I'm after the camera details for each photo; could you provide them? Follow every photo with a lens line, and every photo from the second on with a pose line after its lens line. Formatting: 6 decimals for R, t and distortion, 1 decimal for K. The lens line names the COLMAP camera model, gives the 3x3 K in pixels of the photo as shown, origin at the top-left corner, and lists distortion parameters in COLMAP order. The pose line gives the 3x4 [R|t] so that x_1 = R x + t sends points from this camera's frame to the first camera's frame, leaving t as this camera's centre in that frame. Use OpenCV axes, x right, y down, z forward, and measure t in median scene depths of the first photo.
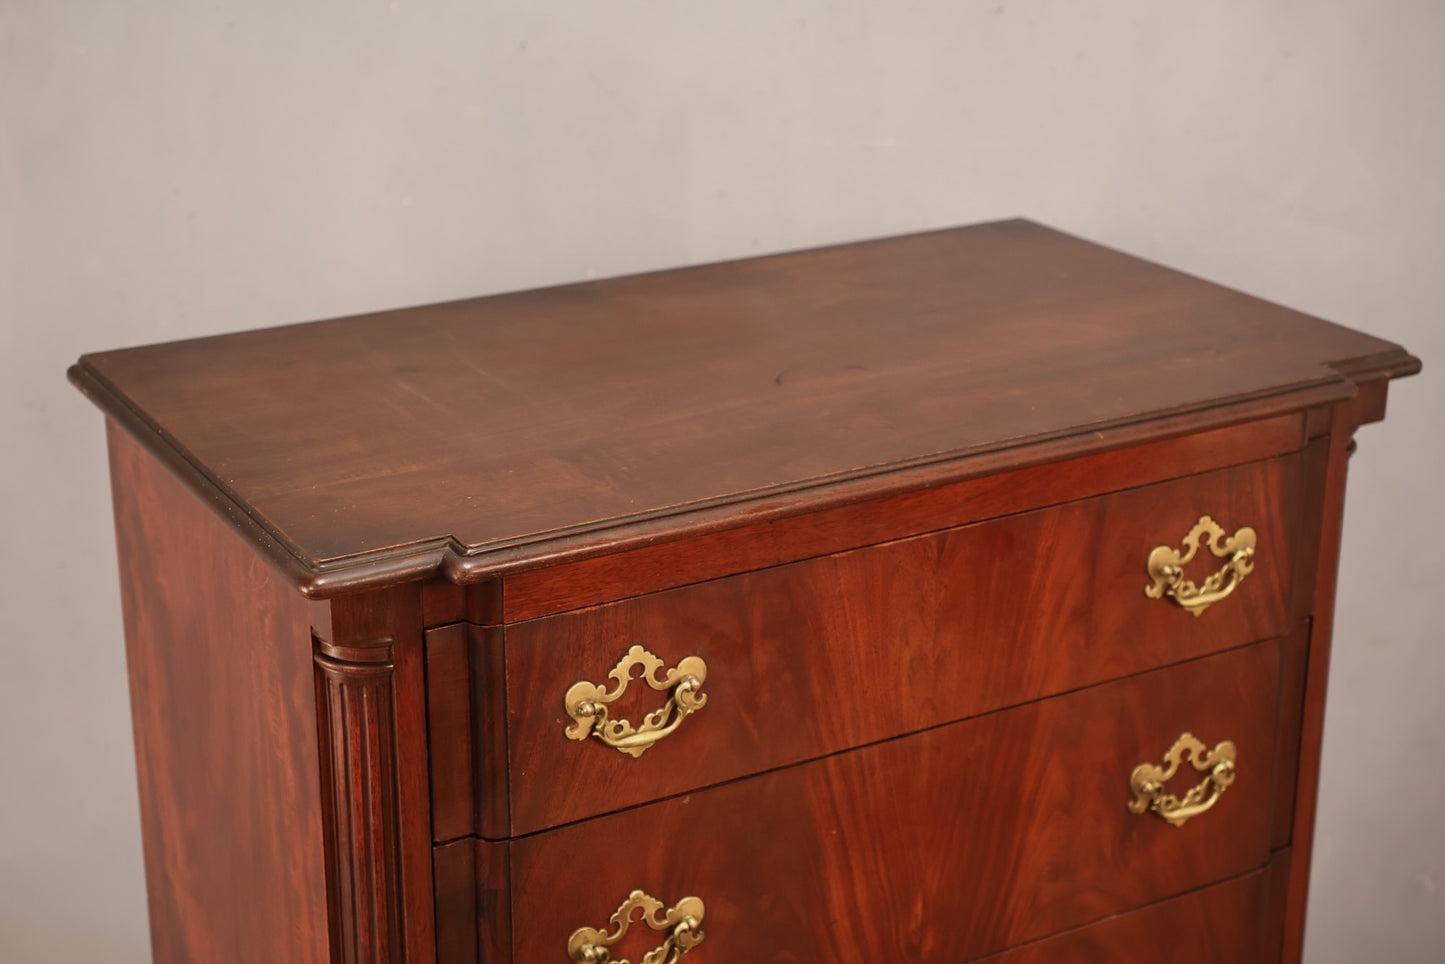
lens RADIAL K [[2397.1, 0, 722.5], [0, 2397.1, 482.0], [0, 0, 1]] dist [0.014886, 0.076470]
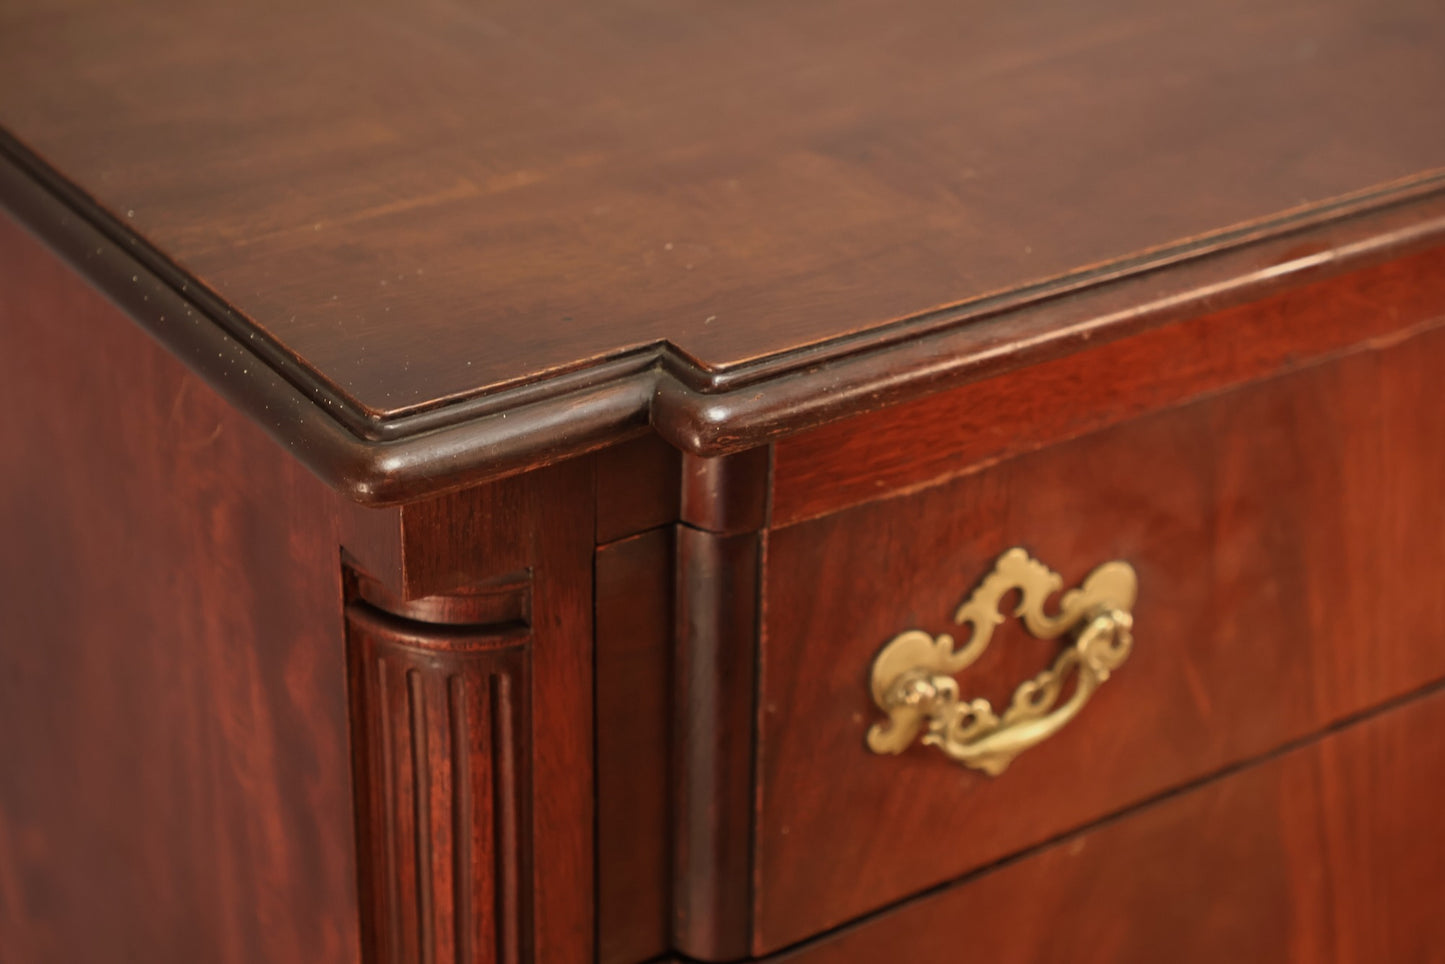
lens RADIAL K [[2775.6, 0, 722.5], [0, 2775.6, 482.0], [0, 0, 1]] dist [0.072681, 0.164217]
pose [[0.997601, -0.021630, 0.065767, -0.125934], [0.013307, 0.992137, 0.124450, -0.014011], [-0.067942, -0.123276, 0.990044, 0.454024]]
